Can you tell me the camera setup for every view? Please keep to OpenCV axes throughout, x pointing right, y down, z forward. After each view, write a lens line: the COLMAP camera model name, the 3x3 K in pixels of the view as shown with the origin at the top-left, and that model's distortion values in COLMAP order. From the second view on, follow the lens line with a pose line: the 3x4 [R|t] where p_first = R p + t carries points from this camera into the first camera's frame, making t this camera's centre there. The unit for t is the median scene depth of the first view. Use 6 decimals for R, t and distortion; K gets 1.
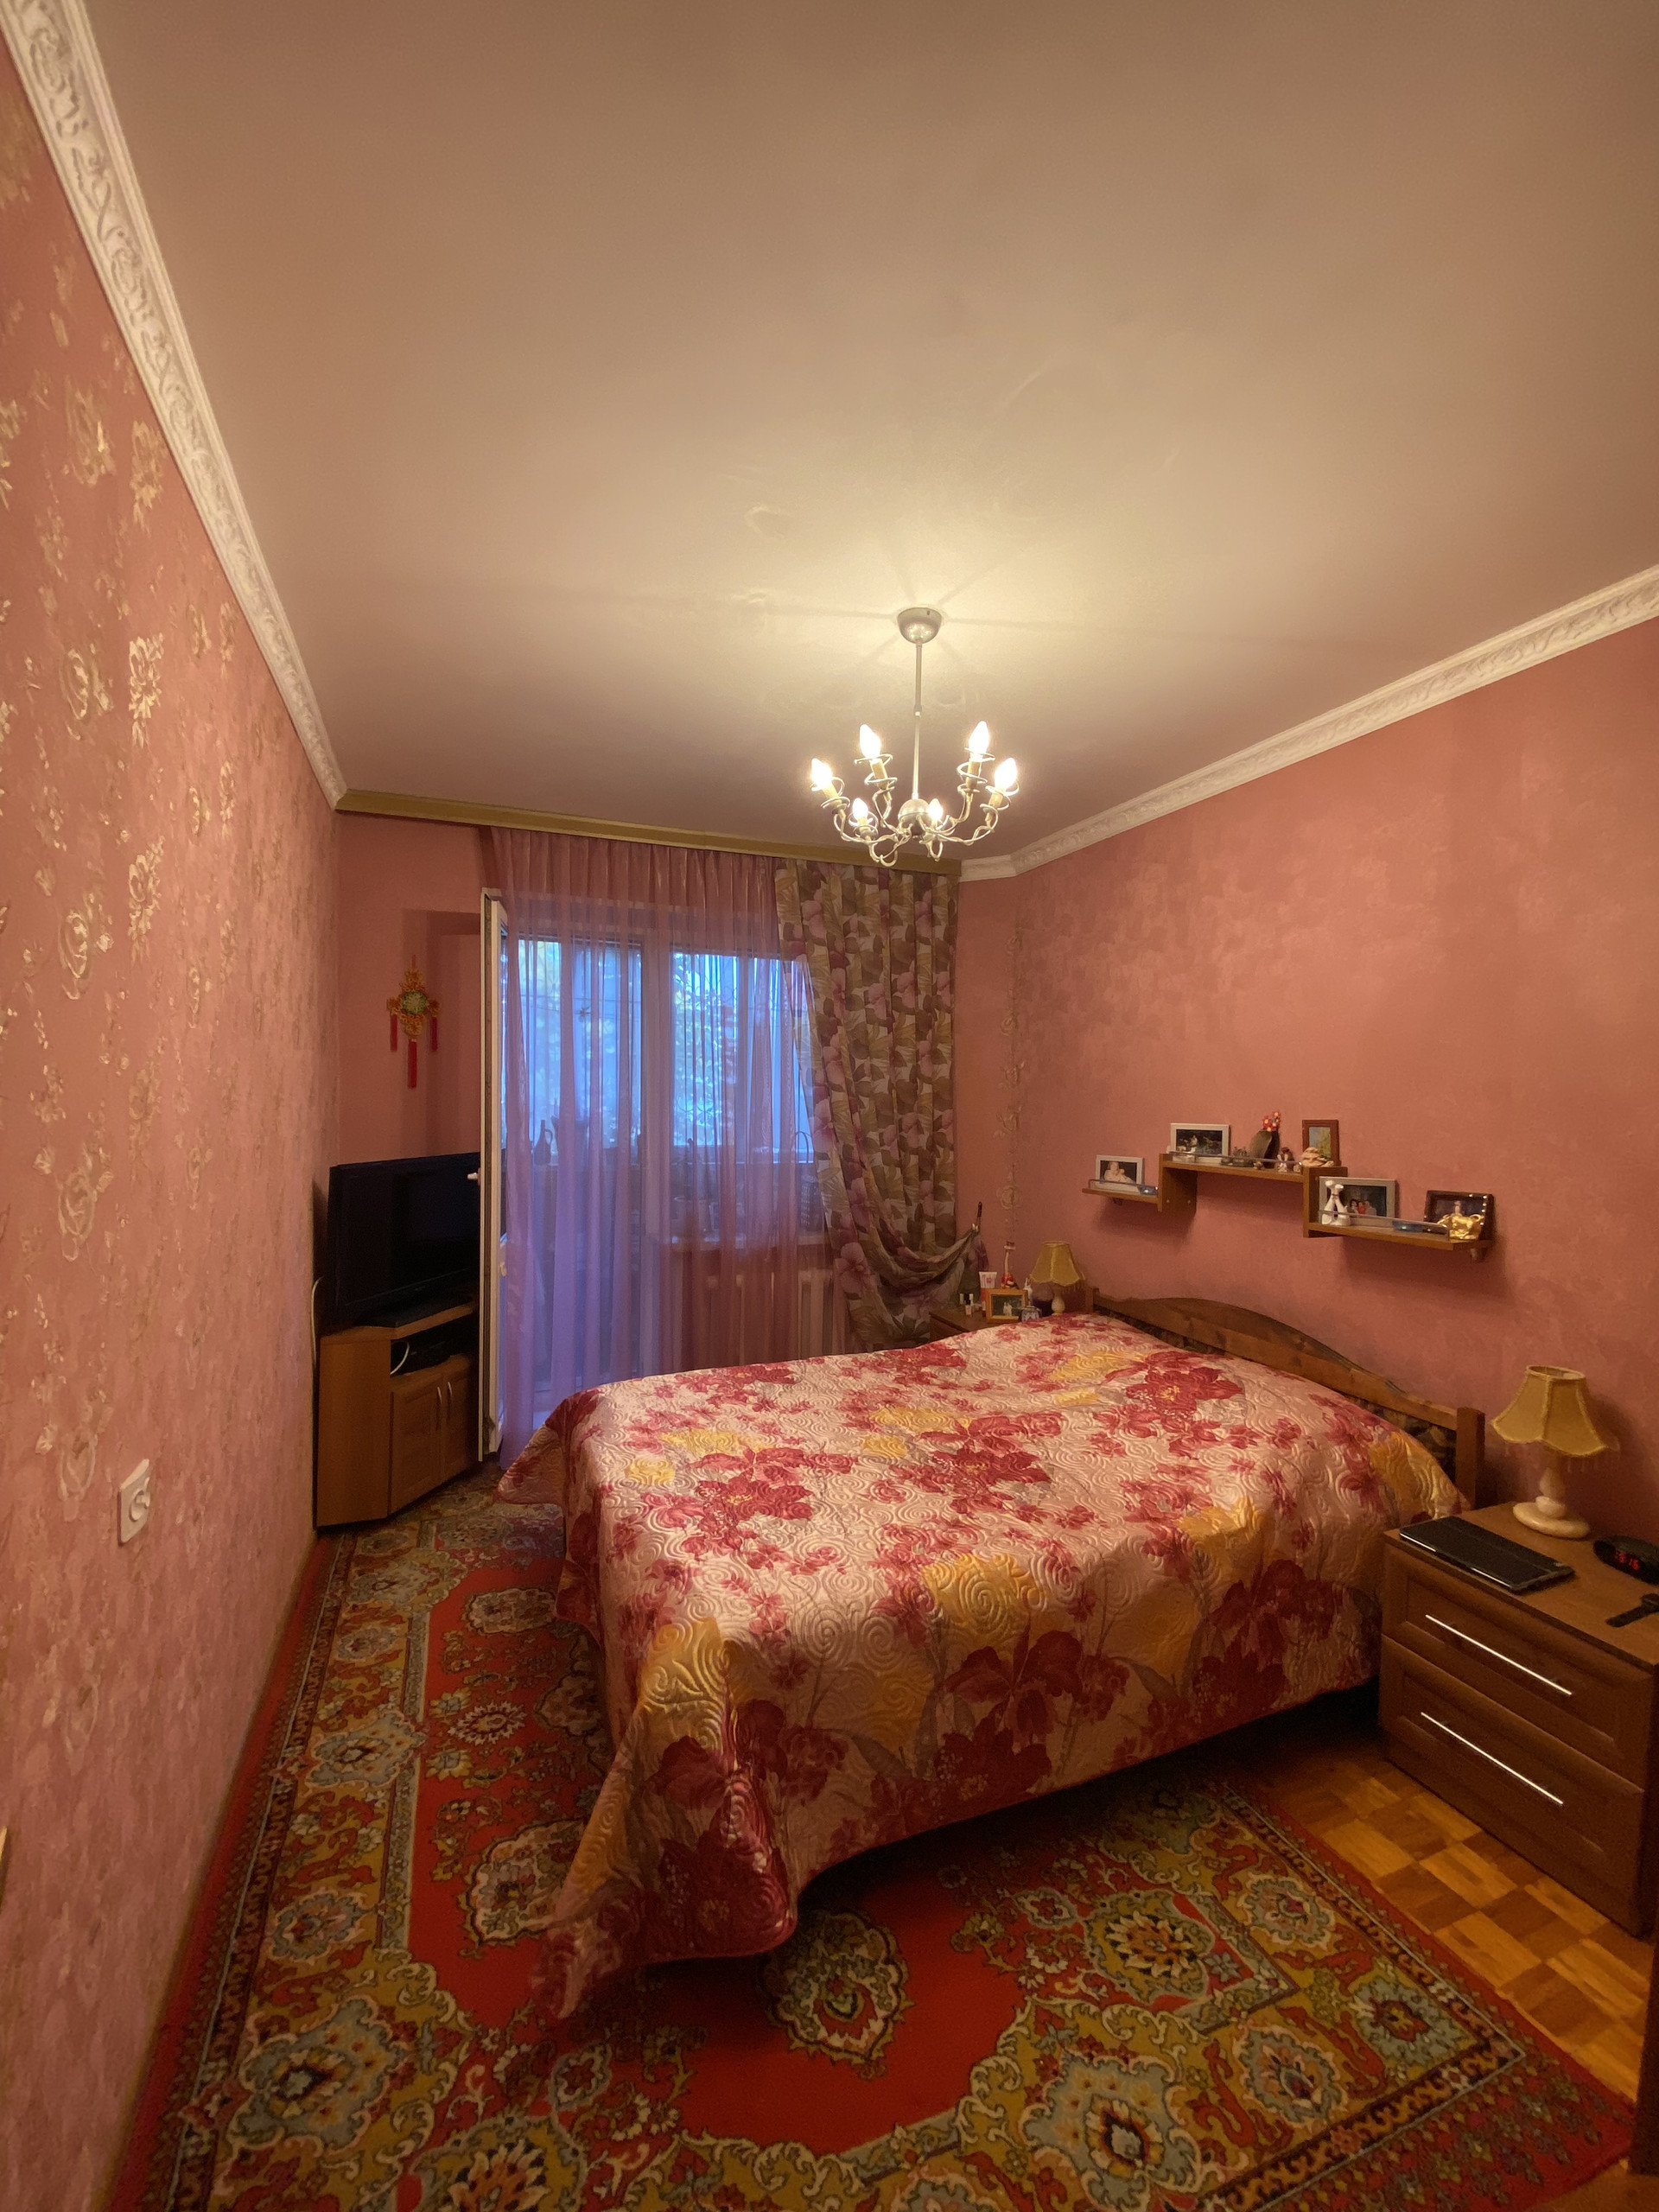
lens RADIAL K [[901.3, 0, 849.9], [0, 901.3, 1093.3], [0, 0, 1]] dist [0.004618, -0.010600]
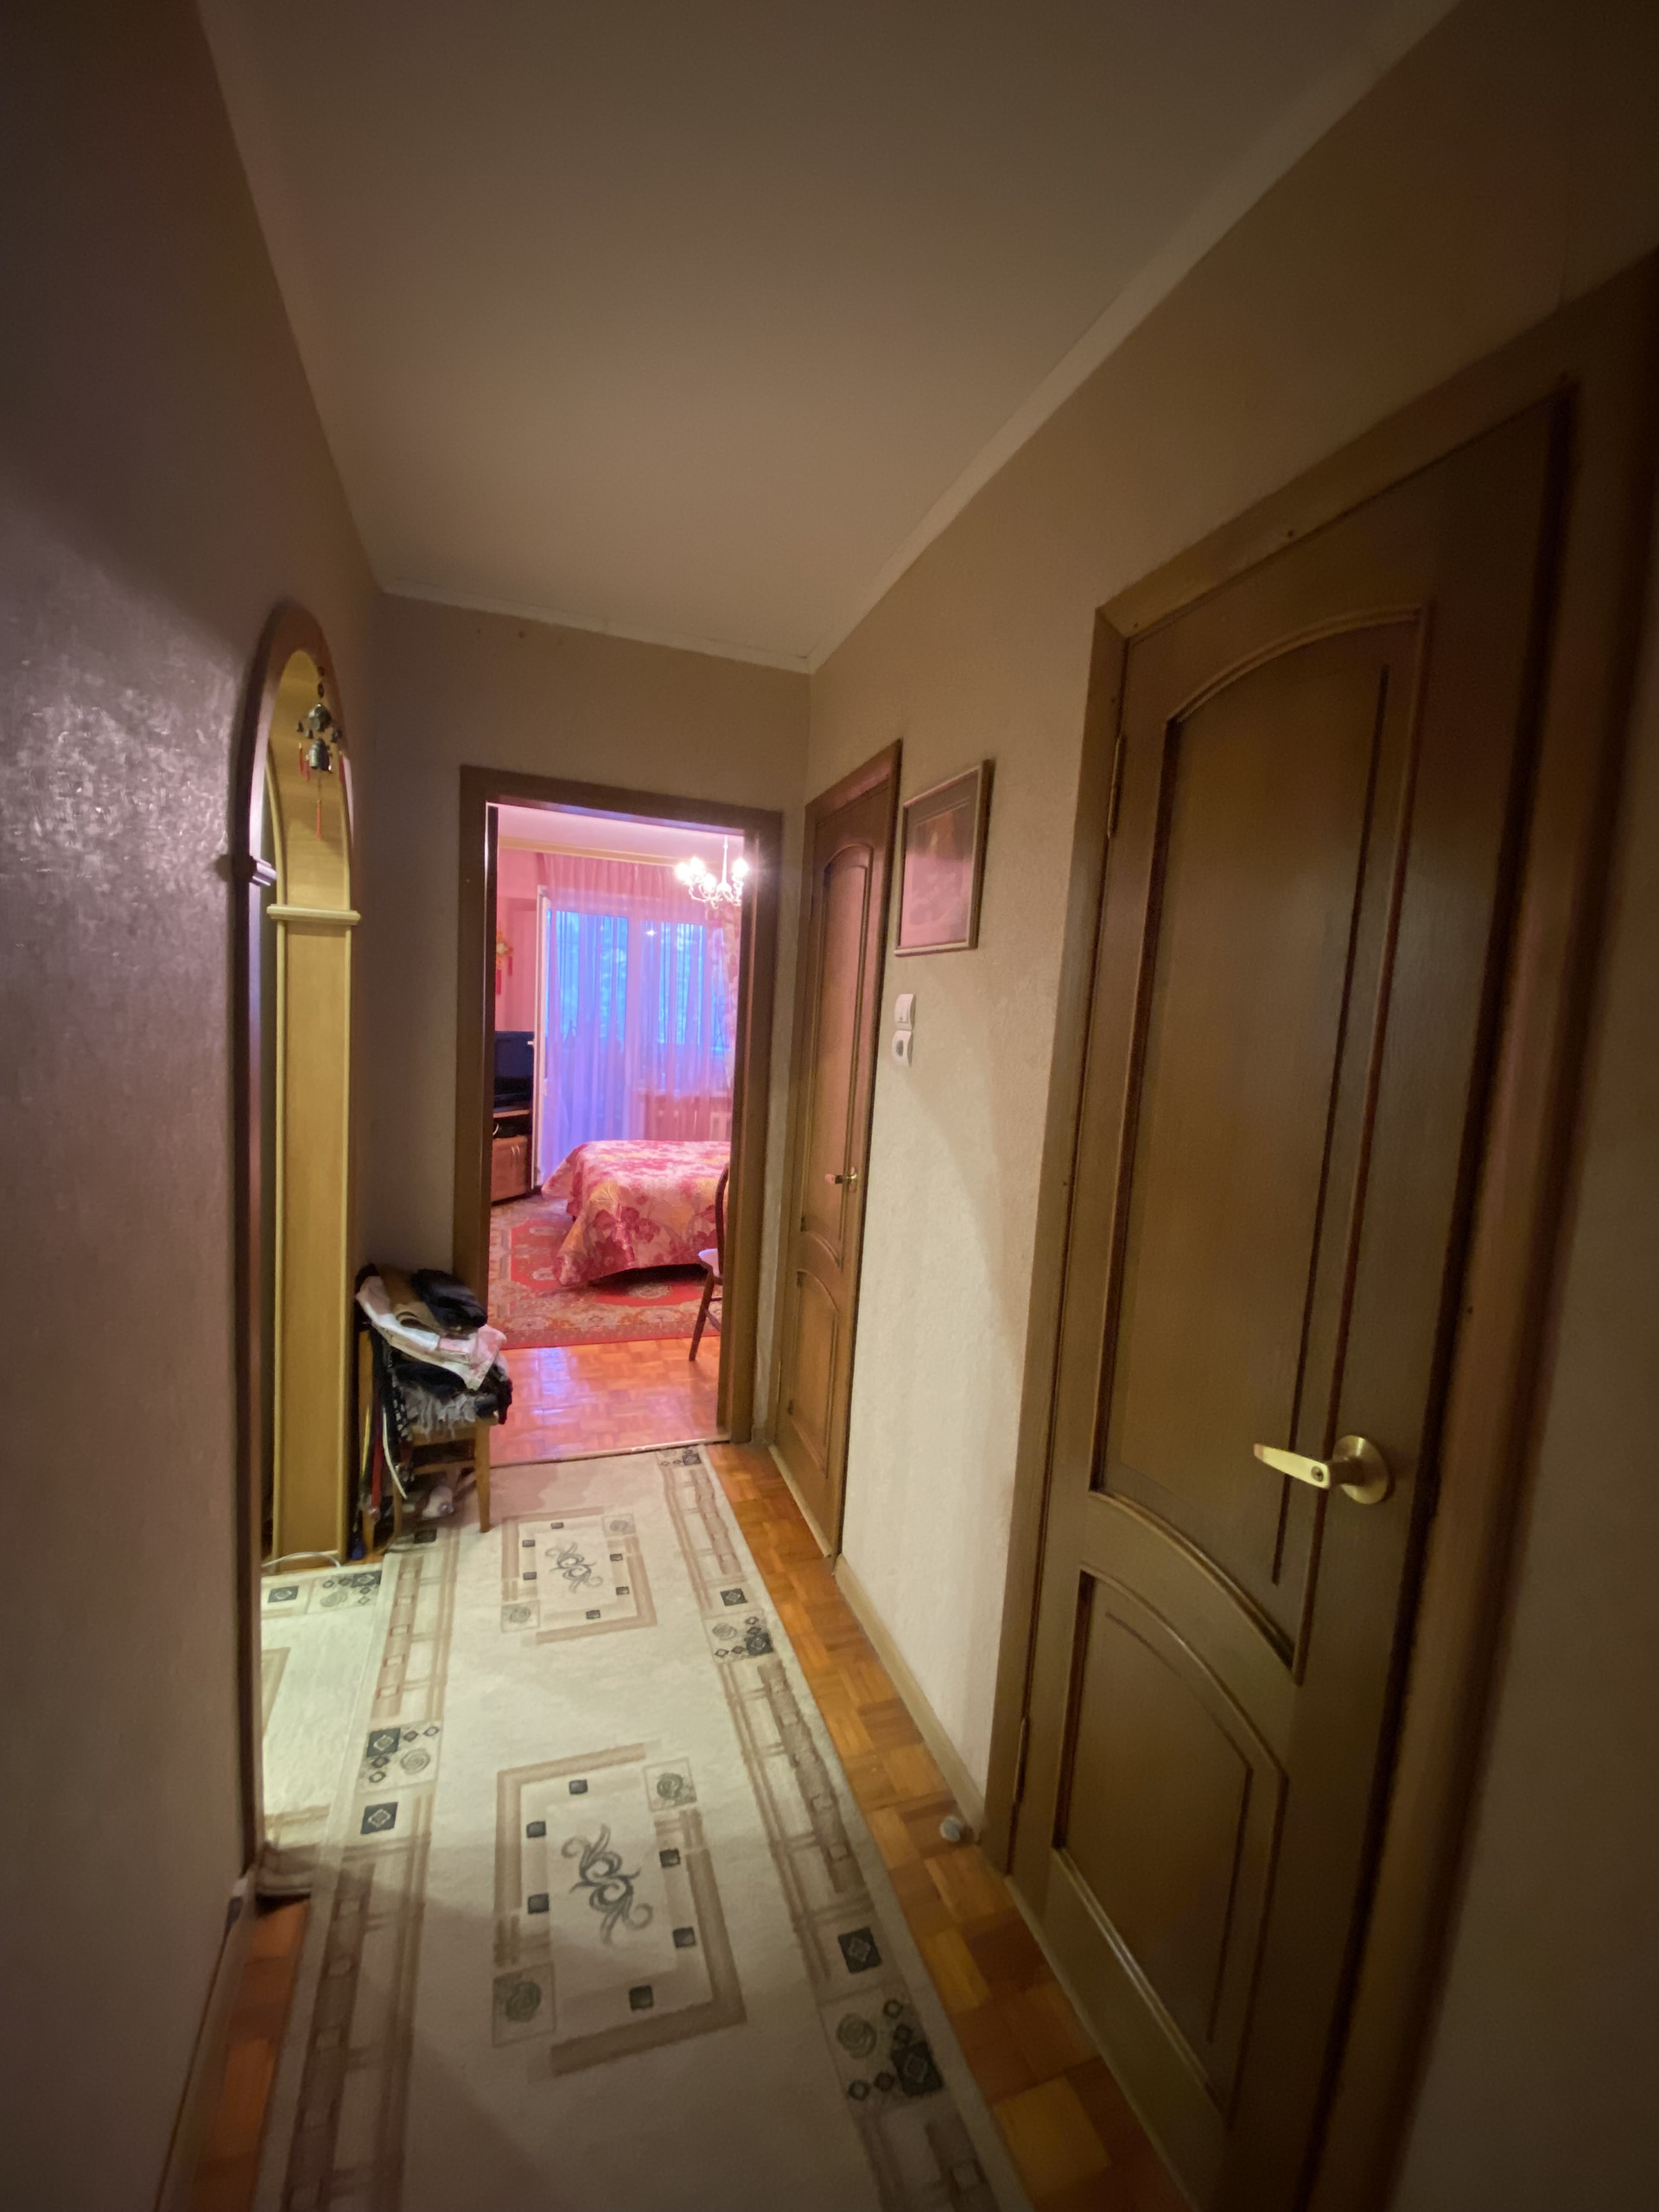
lens RADIAL K [[901.3, 0, 815.3], [0, 901.3, 1116.9], [0, 0, 1]] dist [0.004618, -0.010600]
pose [[0.995998, 0.055687, -0.069906, 0.495908], [-0.048618, 0.993895, 0.099043, 0.048073], [0.074995, -0.095248, 0.992625, -1.322513]]
